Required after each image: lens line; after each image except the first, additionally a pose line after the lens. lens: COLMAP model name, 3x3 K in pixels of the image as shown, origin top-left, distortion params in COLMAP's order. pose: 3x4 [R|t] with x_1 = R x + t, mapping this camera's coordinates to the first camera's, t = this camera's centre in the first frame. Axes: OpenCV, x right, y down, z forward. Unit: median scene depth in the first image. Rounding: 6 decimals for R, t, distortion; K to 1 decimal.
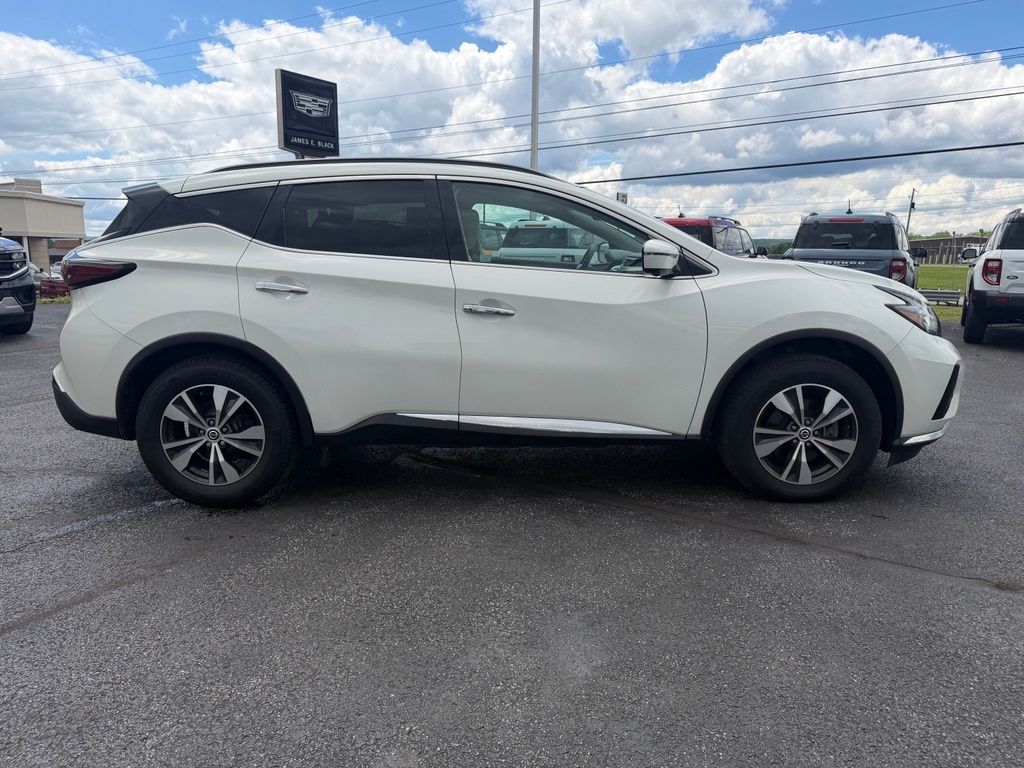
lens RADIAL K [[792.5, 0, 451.6], [0, 792.5, 383.7], [0, 0, 1]] dist [-0.002916, -0.005329]
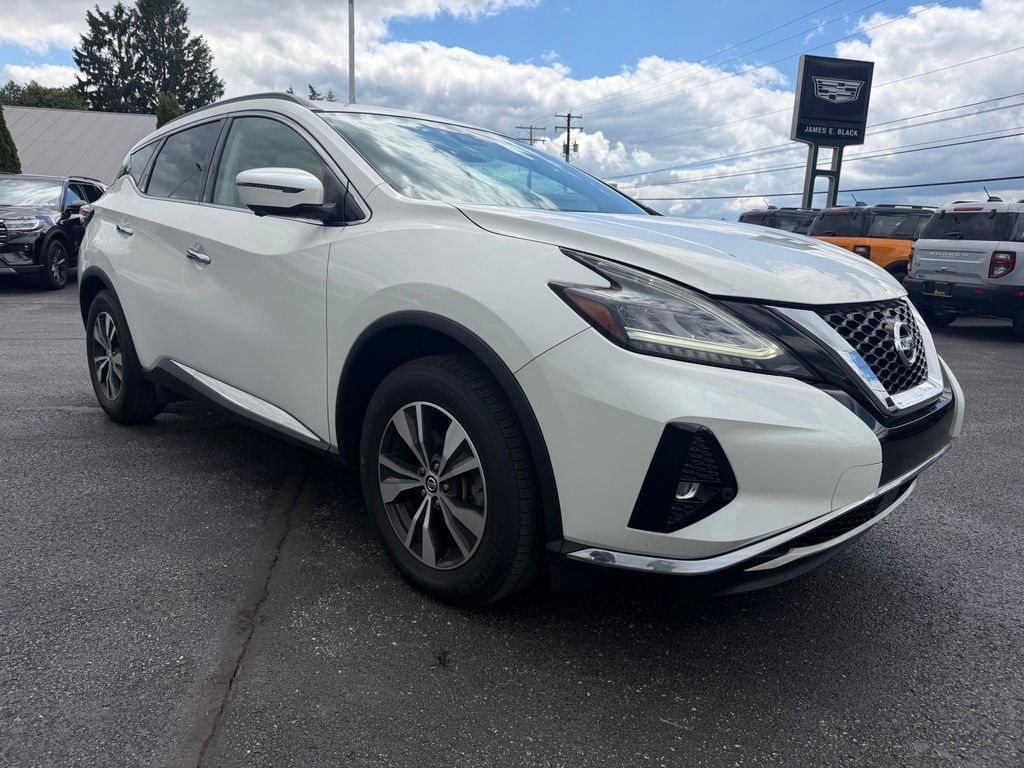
lens RADIAL K [[747.1, 0, 533.0], [0, 747.1, 383.1], [0, 0, 1]] dist [0.020074, -0.001886]
pose [[0.707442, 0.158813, -0.688697, 0.131189], [-0.162150, 0.984906, 0.060555, -0.009079], [0.687919, 0.068833, 0.722516, 0.092932]]
